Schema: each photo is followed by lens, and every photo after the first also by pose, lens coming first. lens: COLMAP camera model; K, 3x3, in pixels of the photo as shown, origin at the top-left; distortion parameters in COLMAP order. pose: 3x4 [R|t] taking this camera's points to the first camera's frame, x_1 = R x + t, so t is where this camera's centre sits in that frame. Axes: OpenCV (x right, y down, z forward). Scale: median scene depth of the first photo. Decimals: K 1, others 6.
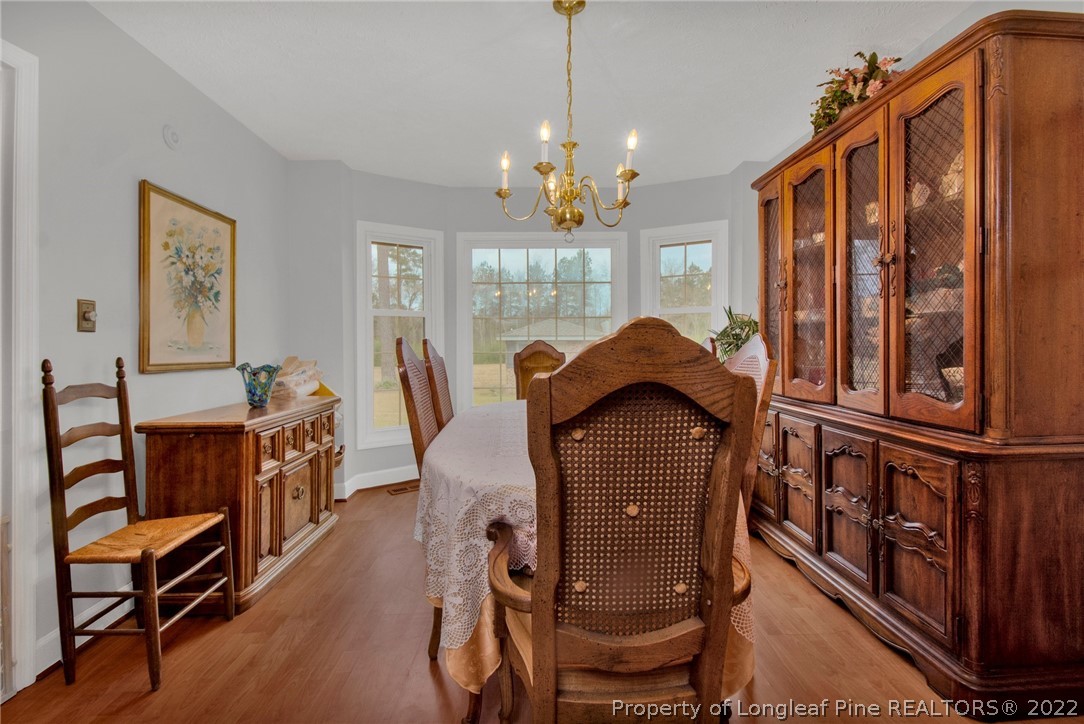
lens RADIAL K [[495.3, 0, 550.6], [0, 495.3, 362.0], [0, 0, 1]] dist [0.033444, -0.029131]
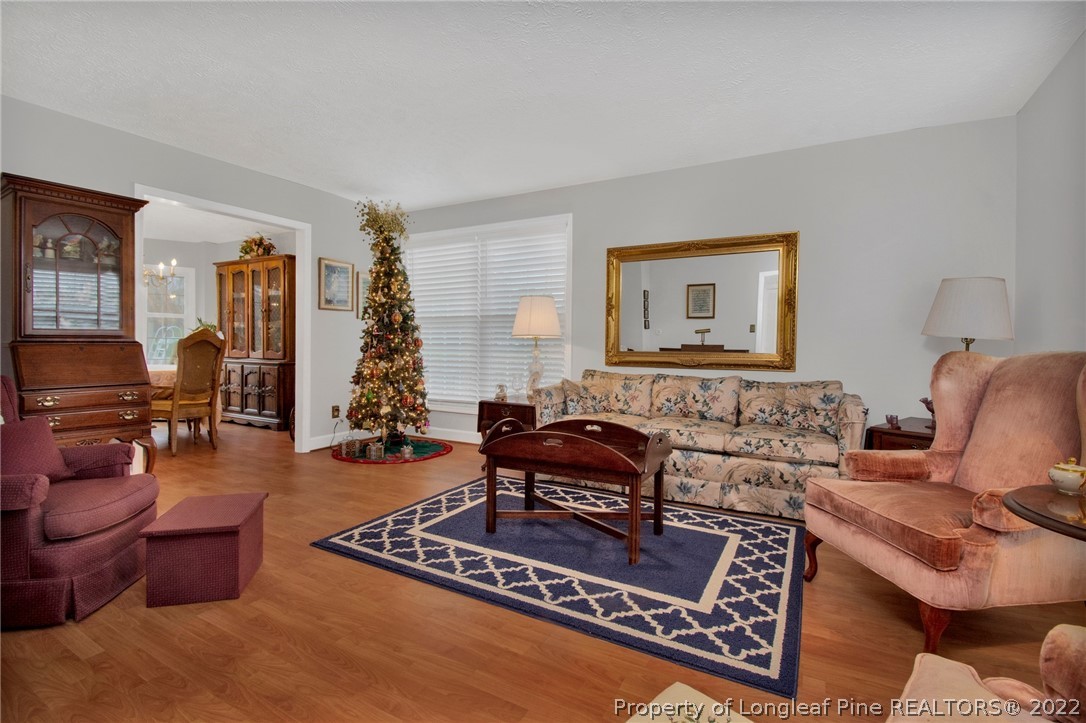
lens RADIAL K [[500.9, 0, 542.4], [0, 500.9, 354.8], [0, 0, 1]] dist [0.023604, -0.031333]
pose [[0.533294, 0.008019, 0.845892, -0.945848], [0.007948, 0.999863, -0.014489, 0.123530], [-0.845893, 0.014450, 0.533157, -1.915239]]
